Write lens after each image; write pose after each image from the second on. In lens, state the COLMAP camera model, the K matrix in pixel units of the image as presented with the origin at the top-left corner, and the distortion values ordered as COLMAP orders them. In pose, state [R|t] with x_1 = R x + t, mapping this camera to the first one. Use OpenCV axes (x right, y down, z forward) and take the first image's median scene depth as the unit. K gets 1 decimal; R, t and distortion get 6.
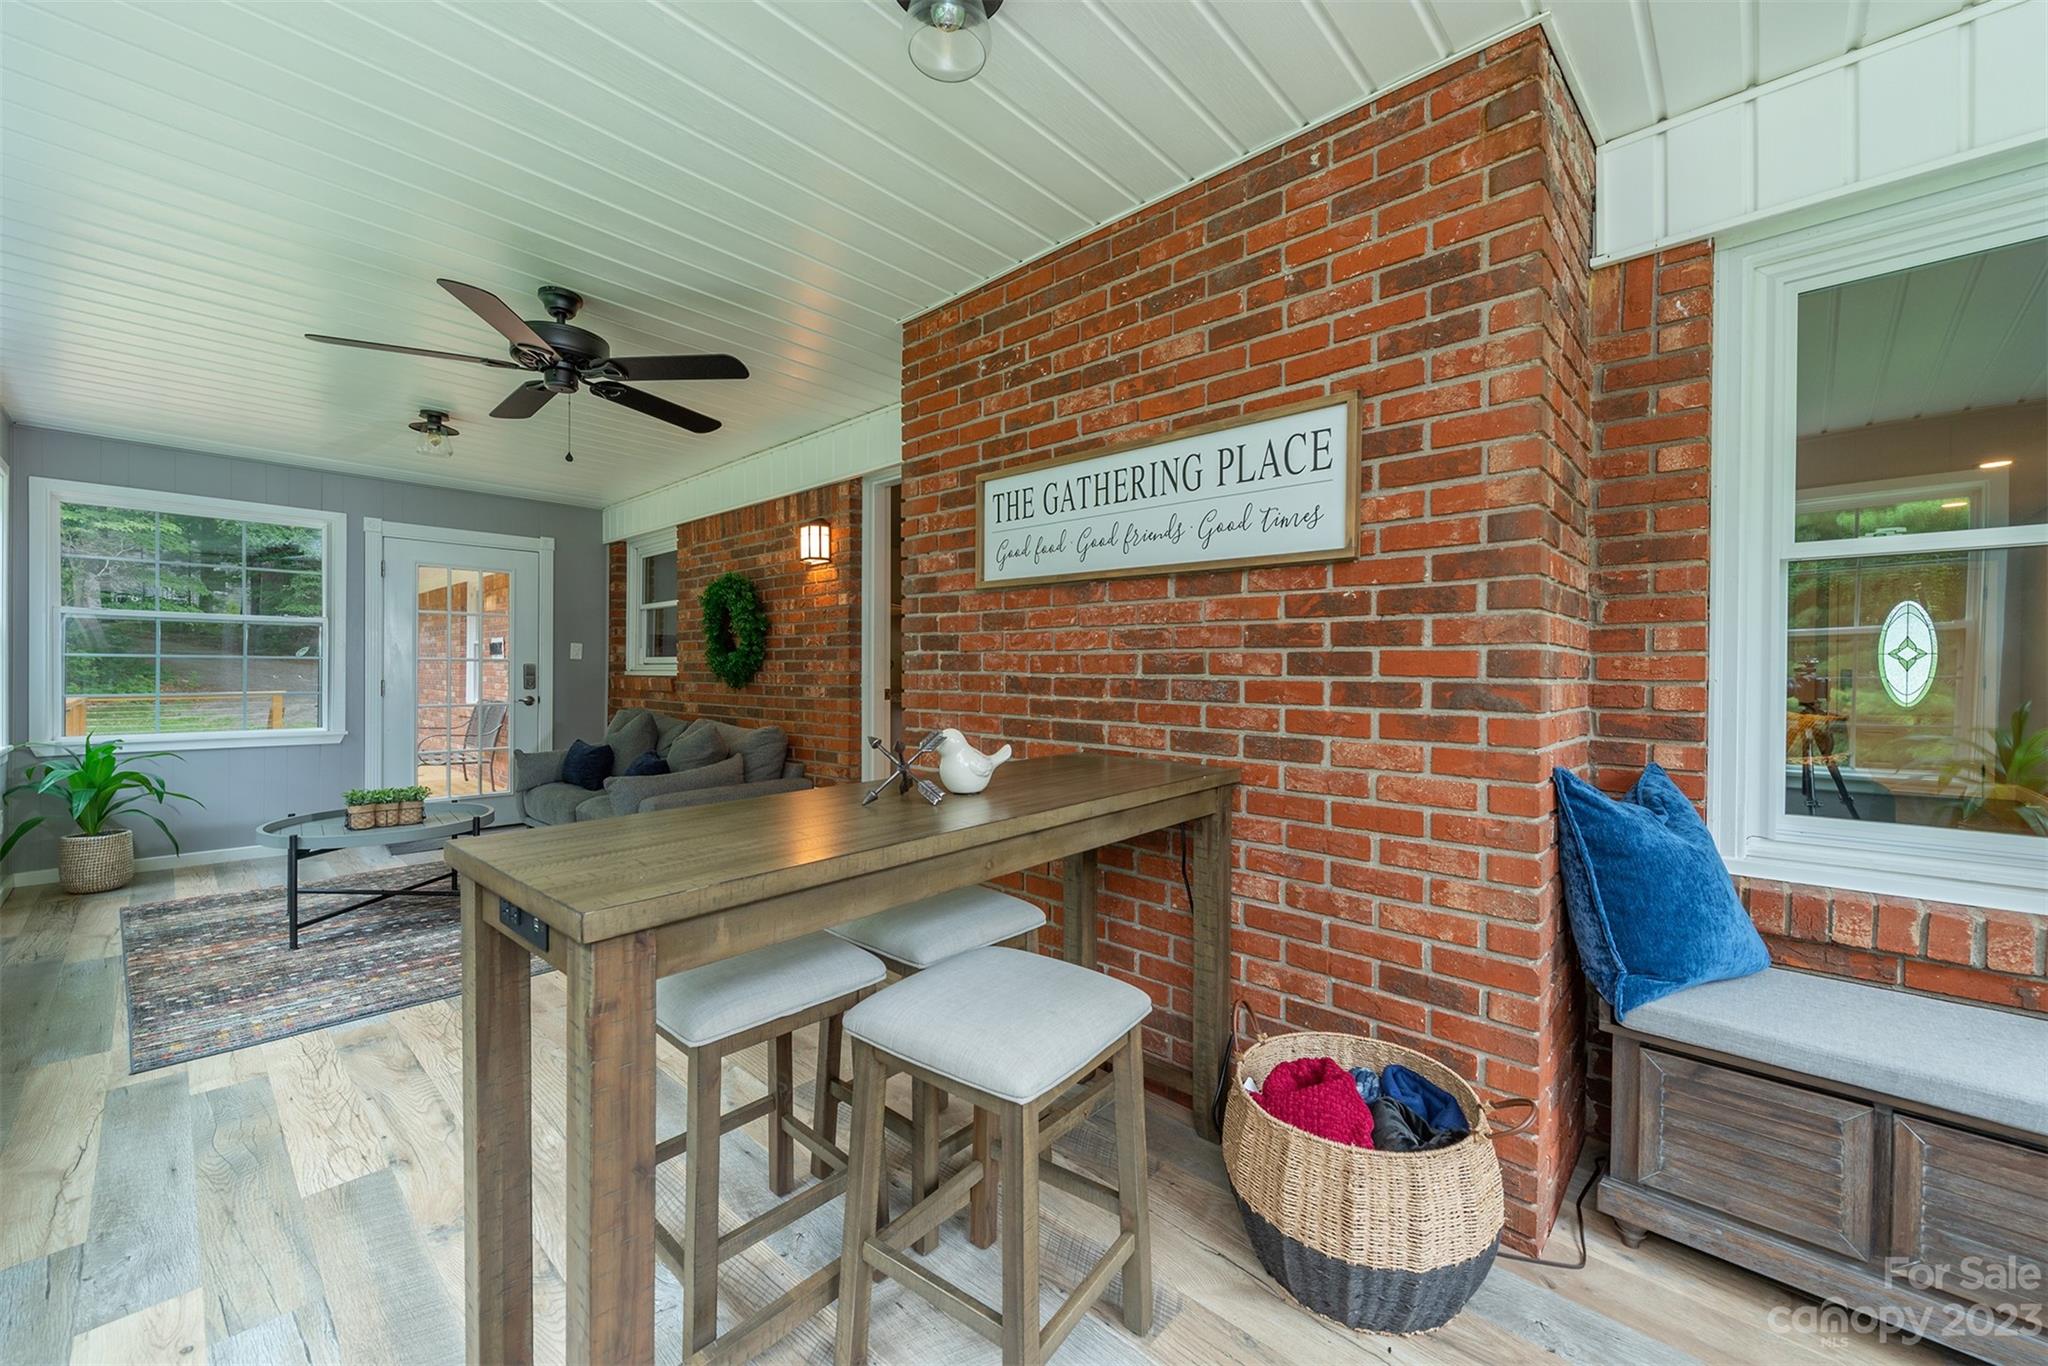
lens RADIAL K [[806.3, 0, 1037.3], [0, 806.3, 675.0], [0, 0, 1]] dist [-0.001801, -0.000899]
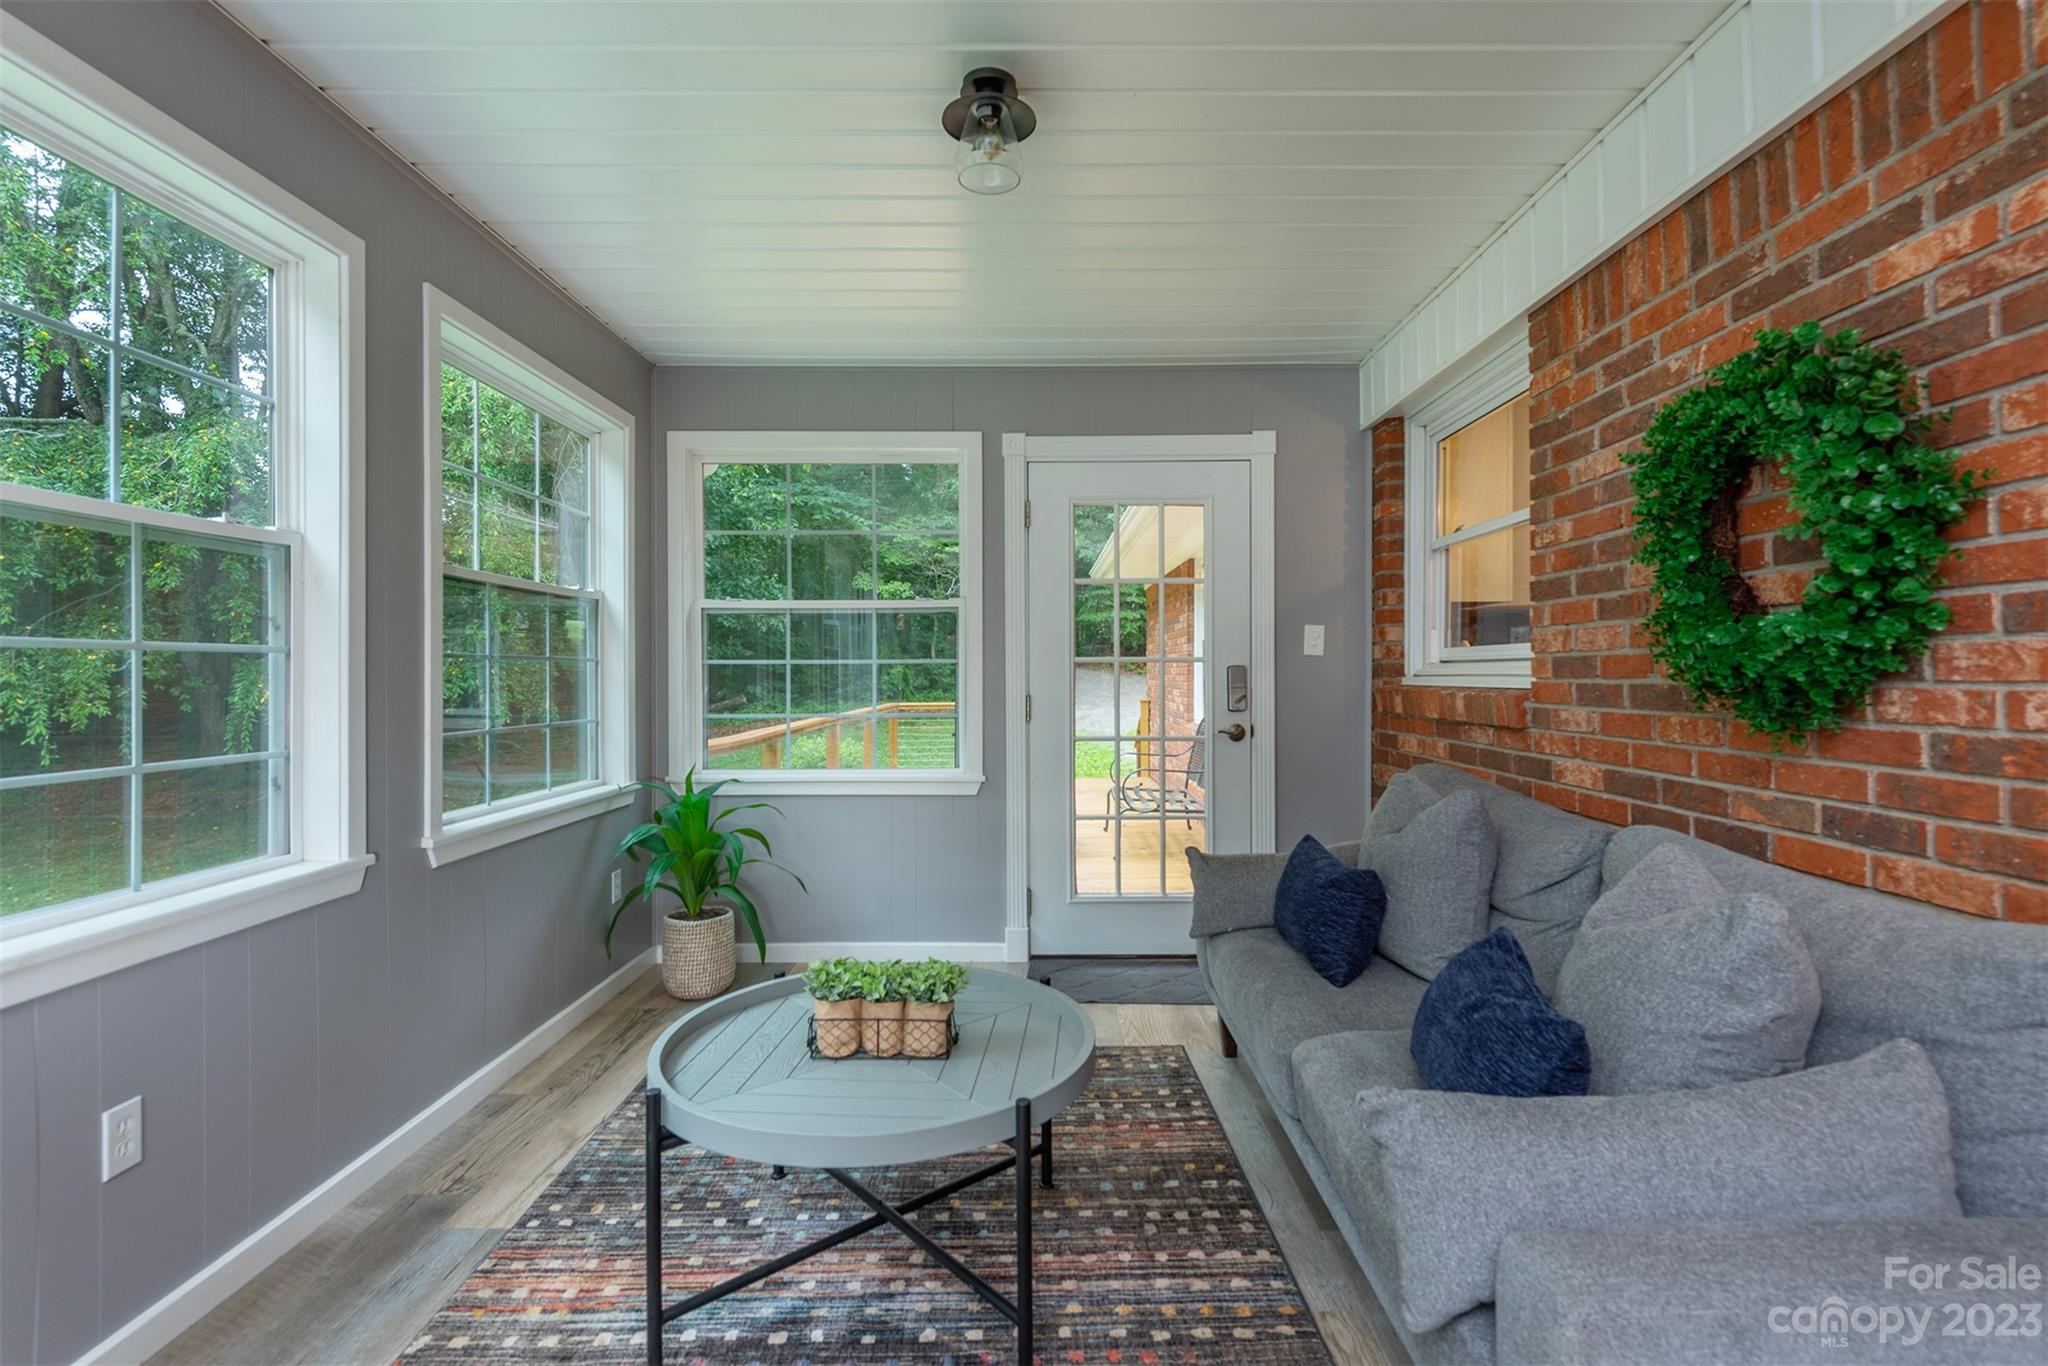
lens RADIAL K [[1003.7, 0, 1030.8], [0, 1003.7, 670.3], [0, 0, 1]] dist [0.015989, -0.000409]
pose [[0.684604, -0.011336, -0.728827, -0.259164], [0.005835, 0.999932, -0.010072, -0.004914], [0.728892, 0.002643, 0.684624, 0.488771]]
